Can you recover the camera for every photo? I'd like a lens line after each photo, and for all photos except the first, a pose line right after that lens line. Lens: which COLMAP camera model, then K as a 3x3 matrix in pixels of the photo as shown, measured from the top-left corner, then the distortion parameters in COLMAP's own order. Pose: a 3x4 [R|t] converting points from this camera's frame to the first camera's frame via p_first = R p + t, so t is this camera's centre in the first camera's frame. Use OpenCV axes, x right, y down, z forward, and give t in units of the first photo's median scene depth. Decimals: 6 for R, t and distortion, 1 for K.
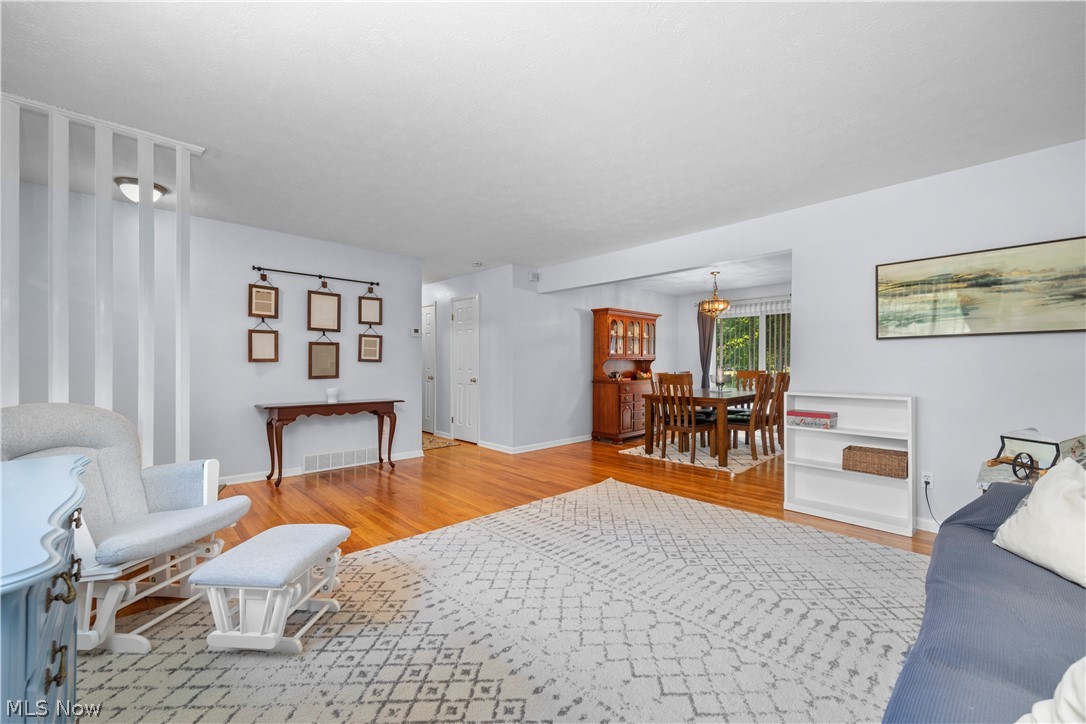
lens RADIAL K [[418.0, 0, 532.6], [0, 418.0, 363.6], [0, 0, 1]] dist [0.001730, -0.000010]
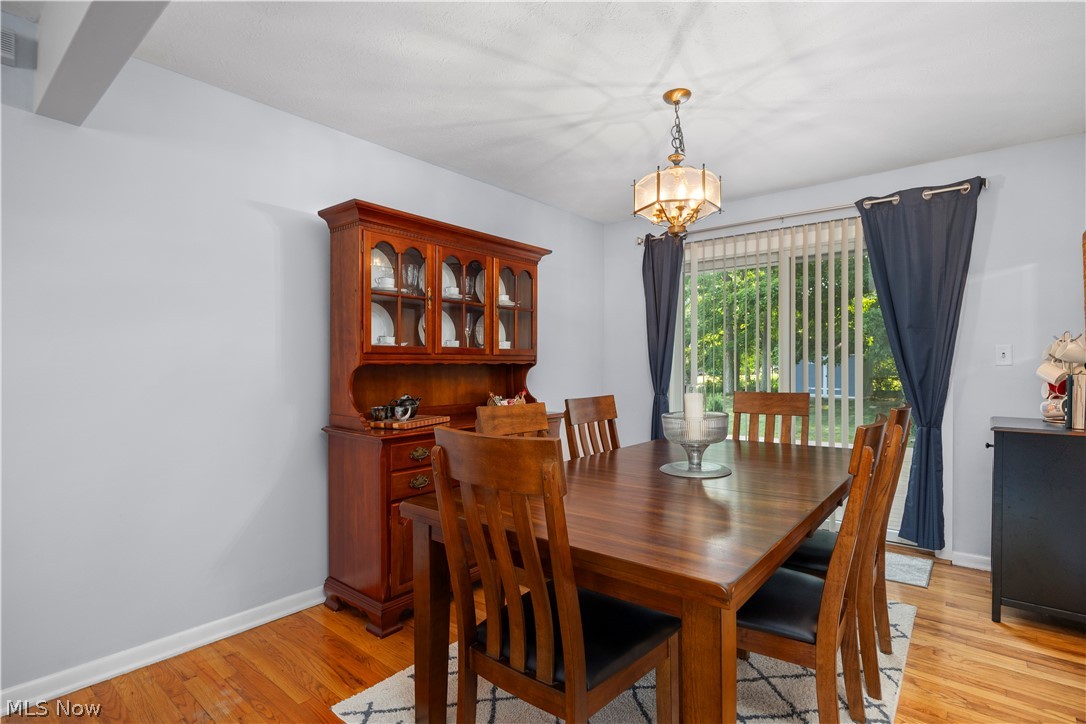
lens RADIAL K [[526.5, 0, 539.3], [0, 526.5, 370.0], [0, 0, 1]] dist [-0.001251, 0.000015]
pose [[0.989437, -0.003013, 0.144930, 0.476735], [0.002640, 0.999993, 0.002772, -0.009568], [-0.144937, -0.002360, 0.989438, 1.075184]]
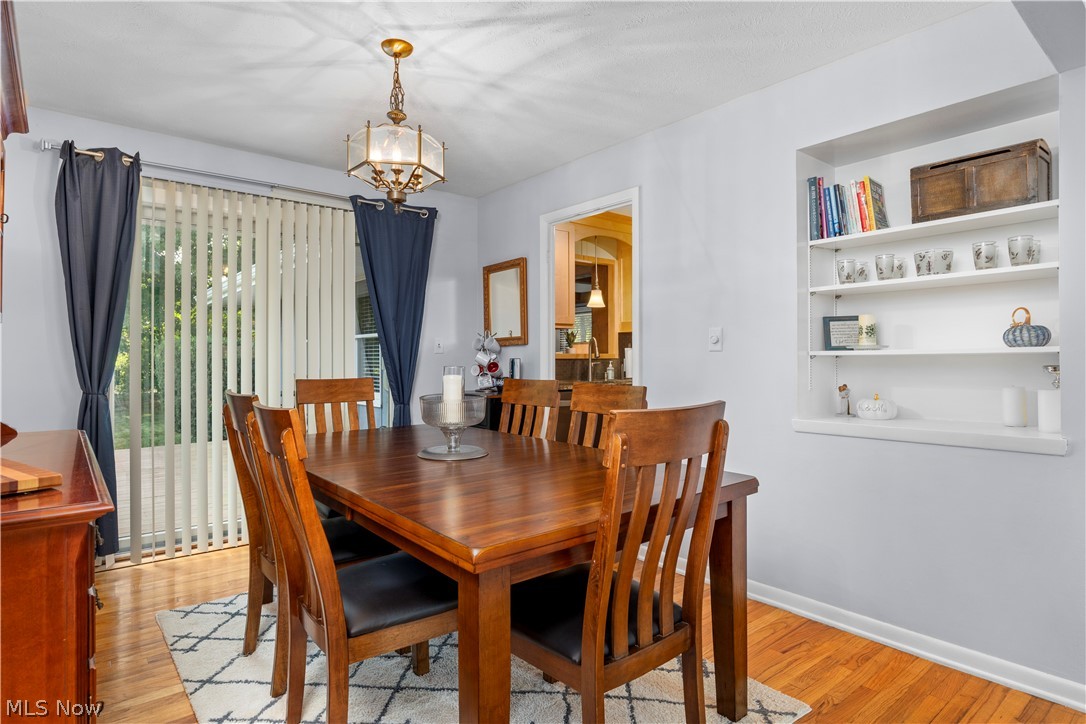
lens RADIAL K [[589.9, 0, 539.5], [0, 589.9, 362.6], [0, 0, 1]] dist [0.003466, -0.002774]
pose [[0.074897, -0.004621, 0.997181, 0.056310], [0.000469, 0.999989, 0.004598, 0.002631], [-0.997191, 0.000123, 0.074899, 1.529483]]
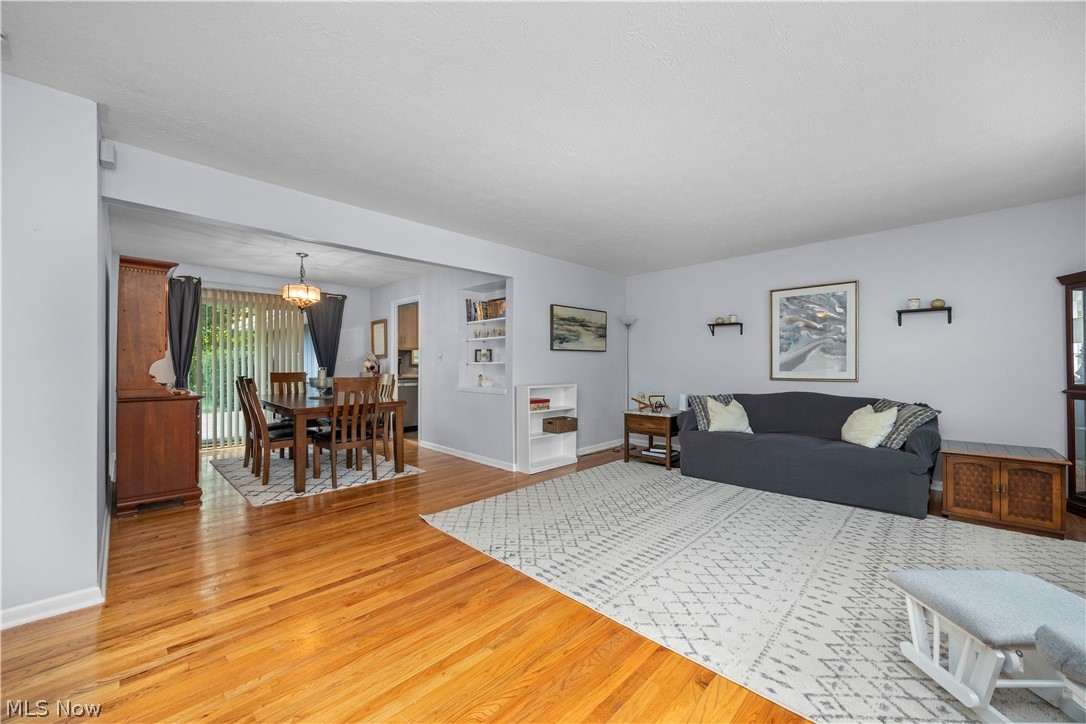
lens RADIAL K [[418.0, 0, 538.5], [0, 418.0, 365.3], [0, 0, 1]] dist [0.001730, -0.000010]
pose [[-0.032432, -0.003912, 0.999466, -0.708031], [-0.002176, 0.999990, 0.003844, -0.004685], [-0.999472, -0.002050, -0.032440, 0.987421]]
